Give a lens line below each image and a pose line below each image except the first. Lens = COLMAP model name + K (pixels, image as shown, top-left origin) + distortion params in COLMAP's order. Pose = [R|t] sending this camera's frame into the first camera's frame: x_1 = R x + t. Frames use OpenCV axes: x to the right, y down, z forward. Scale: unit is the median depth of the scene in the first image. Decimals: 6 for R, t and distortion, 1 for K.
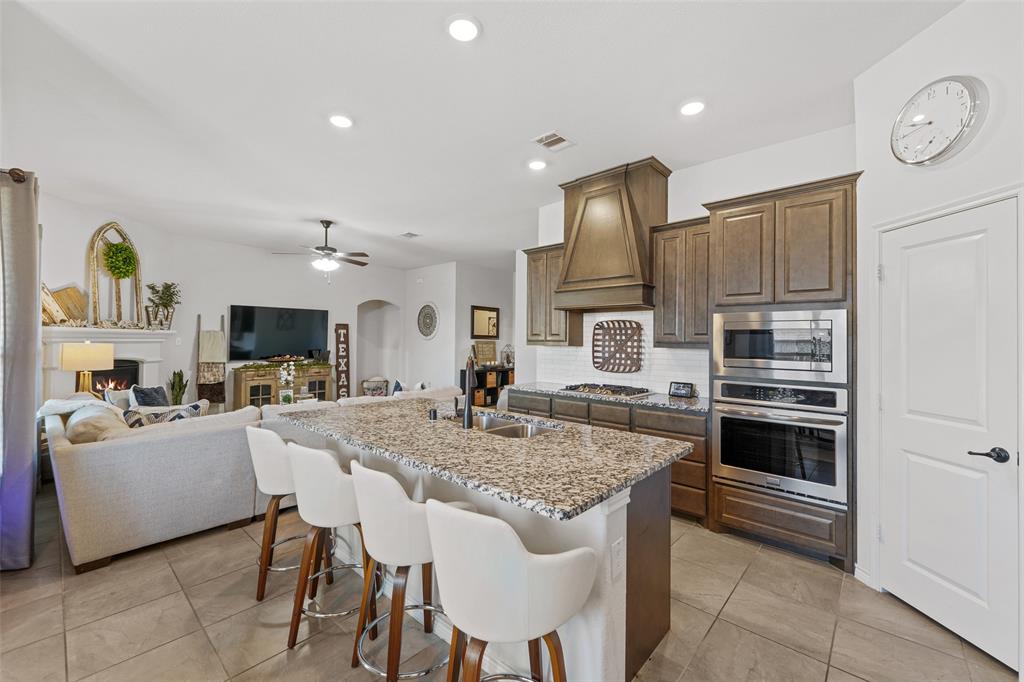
lens RADIAL K [[412.9, 0, 514.8], [0, 412.9, 337.9], [0, 0, 1]] dist [0.002746, 0.000067]
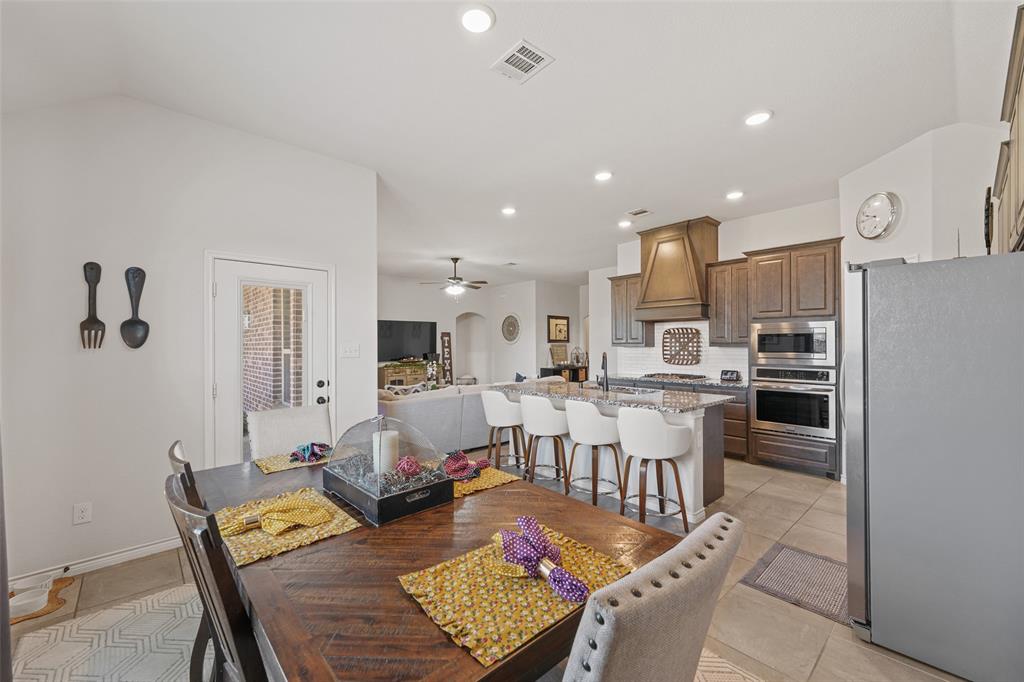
lens RADIAL K [[412.9, 0, 509.1], [0, 412.9, 344.5], [0, 0, 1]] dist [0.002746, 0.000067]
pose [[0.993850, -0.014517, -0.109780, -0.200334], [0.015266, 0.999866, 0.005982, -0.003300], [0.109678, -0.007621, 0.993938, -0.511606]]
